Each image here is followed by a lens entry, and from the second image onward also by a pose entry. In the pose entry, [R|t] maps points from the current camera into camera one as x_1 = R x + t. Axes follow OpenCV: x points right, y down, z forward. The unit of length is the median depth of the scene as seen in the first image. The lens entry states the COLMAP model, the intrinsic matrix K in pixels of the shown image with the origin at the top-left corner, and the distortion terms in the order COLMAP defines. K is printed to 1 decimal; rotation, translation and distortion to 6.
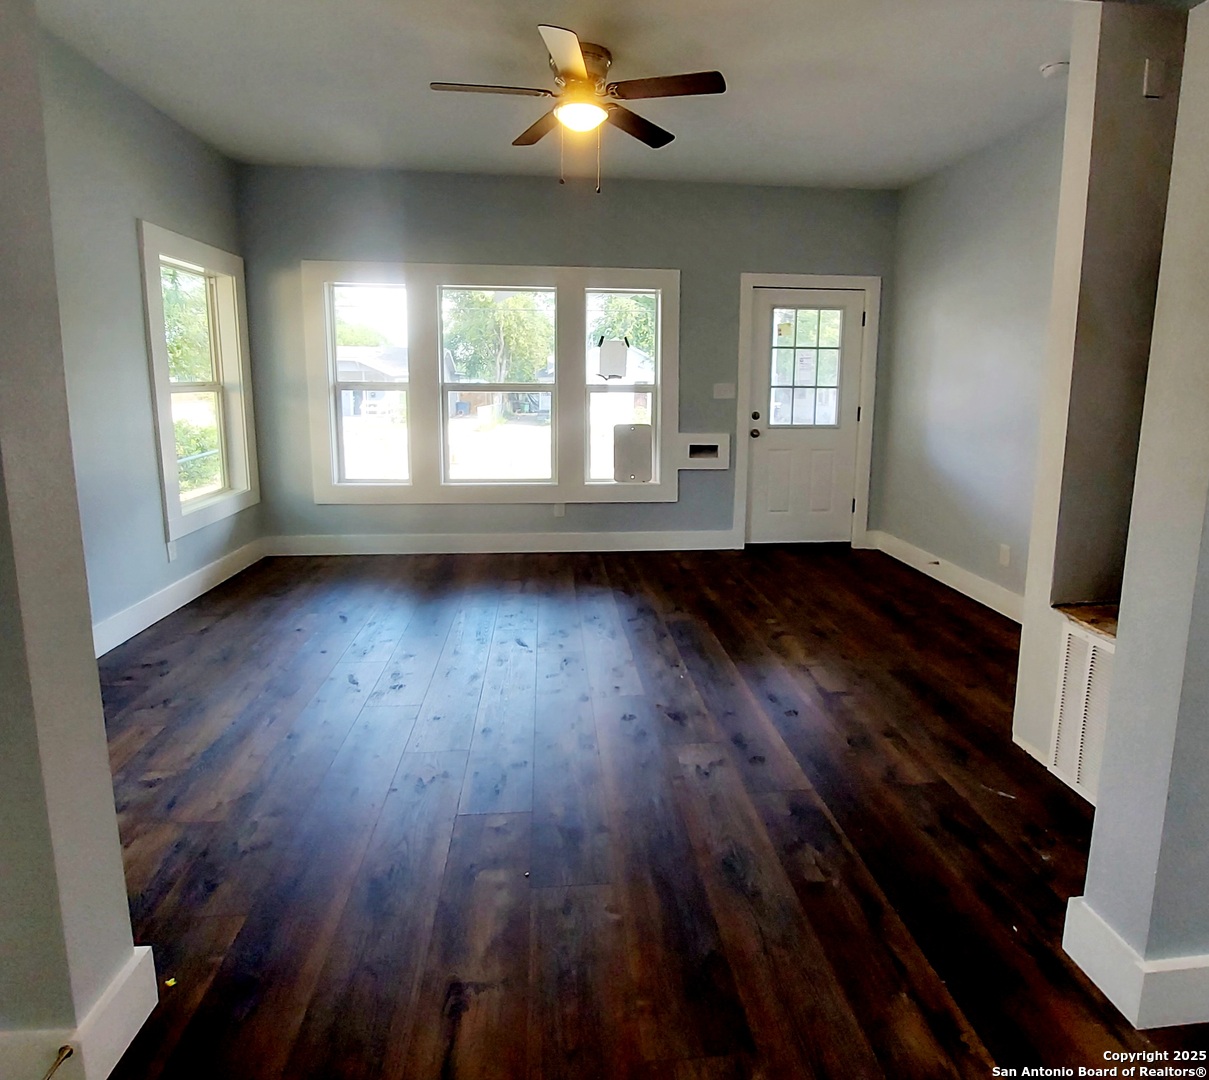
lens RADIAL K [[660.4, 0, 615.9], [0, 660.4, 465.2], [0, 0, 1]] dist [0.004139, 0.001110]
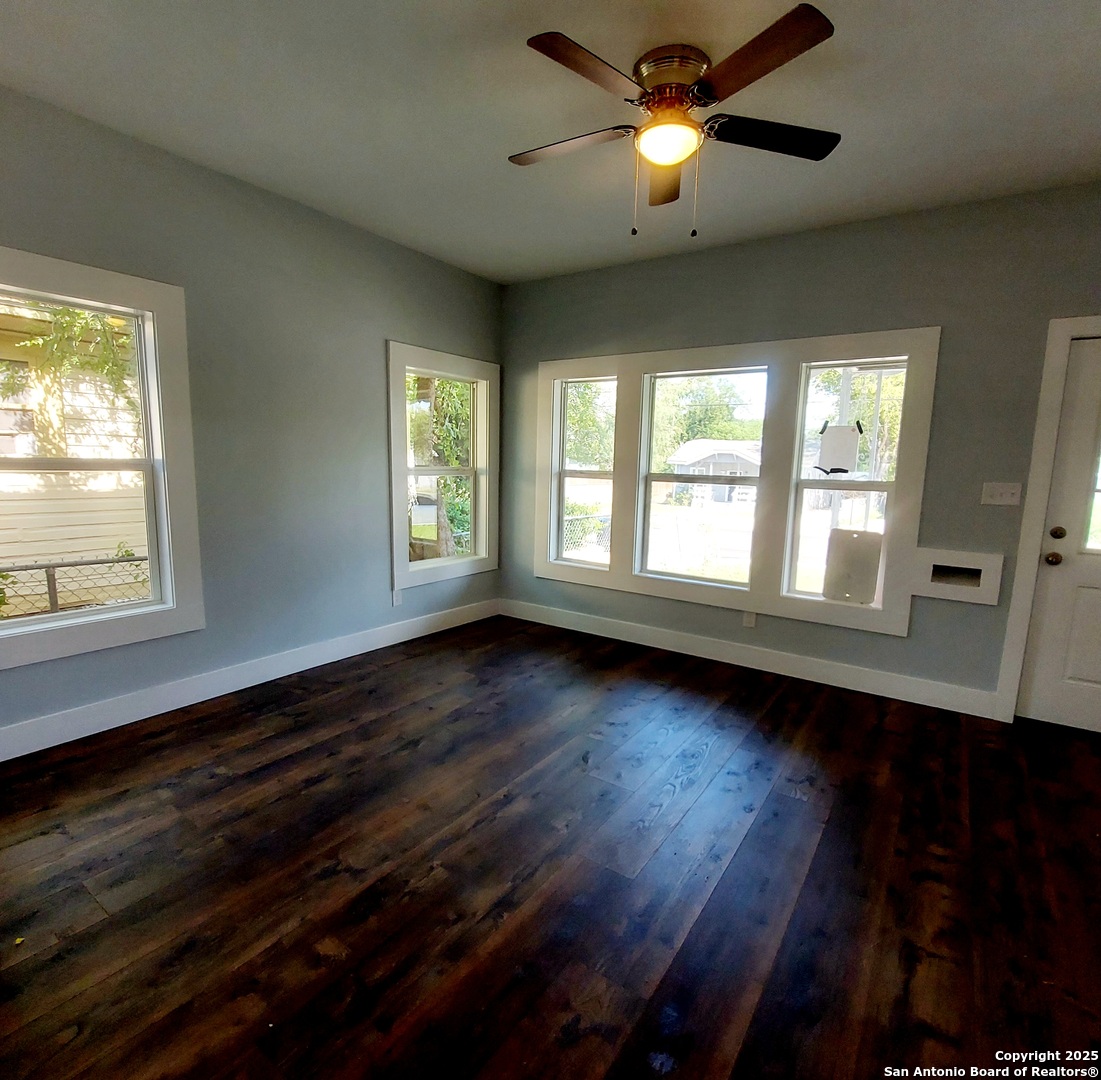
lens RADIAL K [[594.2, 0, 551.3], [0, 594.2, 547.3], [0, 0, 1]] dist [-0.005367, 0.000423]
pose [[0.766792, 0.101290, -0.633854, 0.205926], [-0.104502, 0.993996, 0.032422, -0.026717], [0.633332, 0.041378, 0.772773, 0.220137]]
